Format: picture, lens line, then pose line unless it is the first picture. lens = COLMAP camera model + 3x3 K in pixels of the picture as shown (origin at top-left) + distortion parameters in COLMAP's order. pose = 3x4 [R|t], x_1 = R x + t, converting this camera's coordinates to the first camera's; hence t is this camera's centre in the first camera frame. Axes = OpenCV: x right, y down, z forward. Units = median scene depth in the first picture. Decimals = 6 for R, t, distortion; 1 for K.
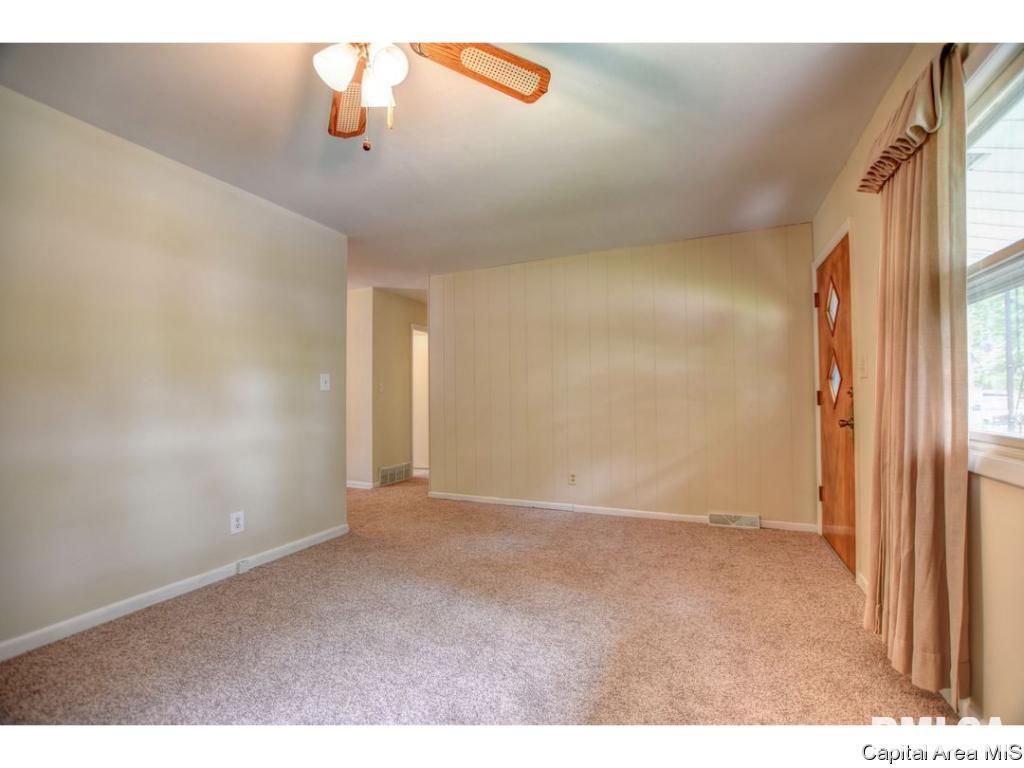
lens RADIAL K [[455.9, 0, 515.2], [0, 455.9, 388.2], [0, 0, 1]] dist [-0.027358, -0.000024]
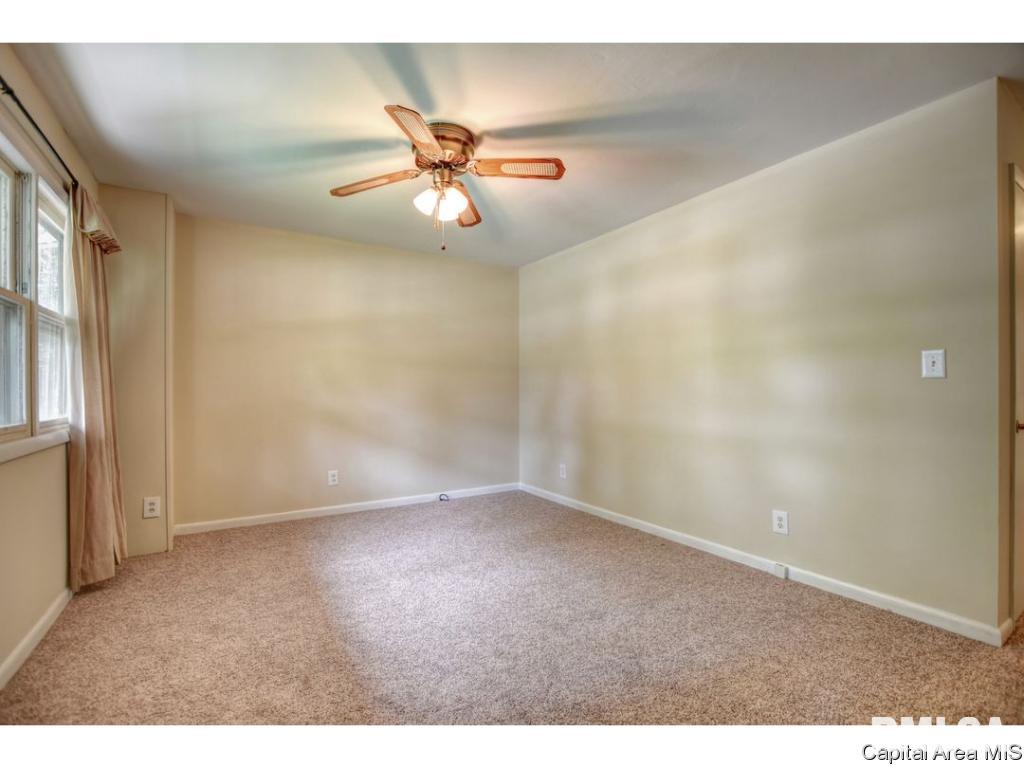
lens RADIAL K [[462.8, 0, 512.5], [0, 462.8, 387.7], [0, 0, 1]] dist [-0.020609, -0.000672]
pose [[-0.568857, 0.007525, -0.822402, 0.412659], [0.025167, 0.999649, -0.008261, 0.010436], [0.822051, -0.025396, -0.568847, 0.929510]]
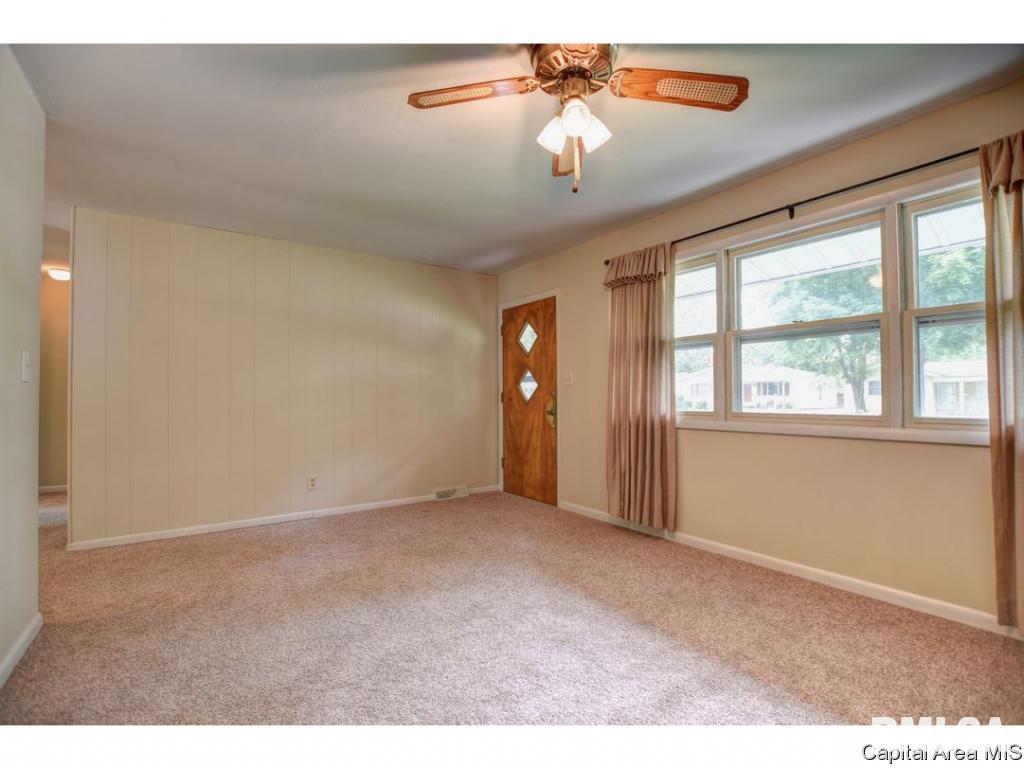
lens RADIAL K [[462.8, 0, 512.5], [0, 462.8, 387.7], [0, 0, 1]] dist [-0.020609, -0.000672]
pose [[0.509940, 0.021463, 0.859942, -0.626480], [-0.015895, 0.999753, -0.015527, 0.013313], [-0.860063, -0.005750, 0.510155, 0.210391]]
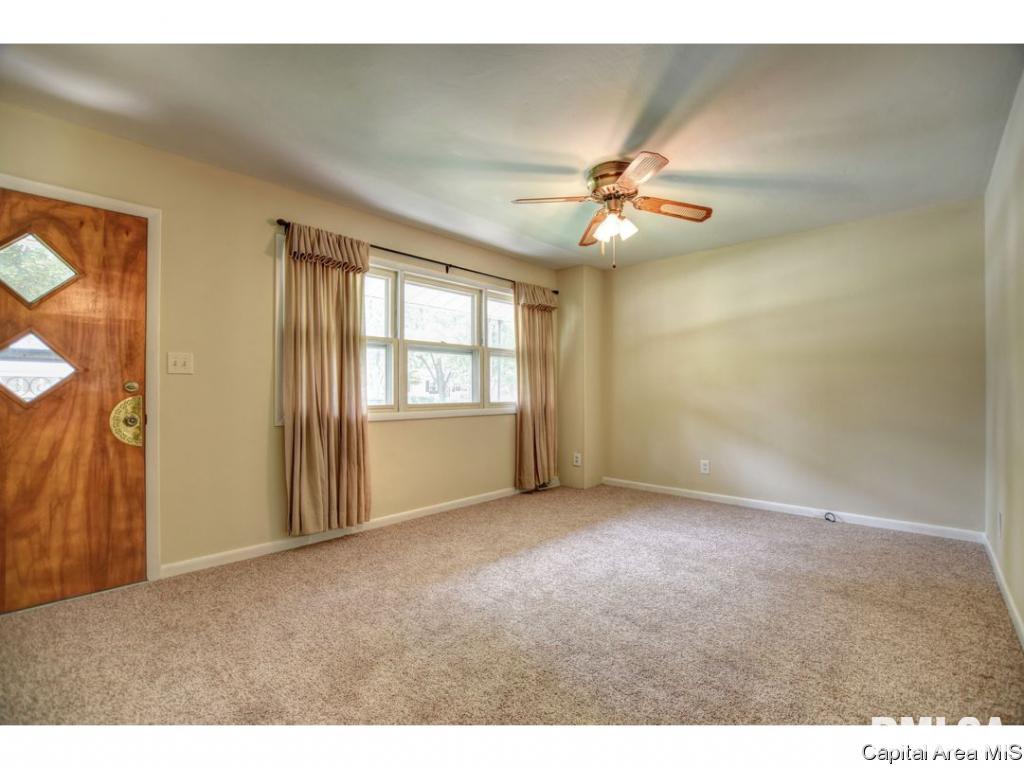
lens RADIAL K [[455.9, 0, 515.2], [0, 455.9, 388.2], [0, 0, 1]] dist [-0.027358, -0.000024]
pose [[-0.943830, 0.008770, 0.330315, -0.244030], [0.000912, 0.999713, -0.023937, 0.028059], [-0.330430, -0.022291, -0.943567, 1.289094]]
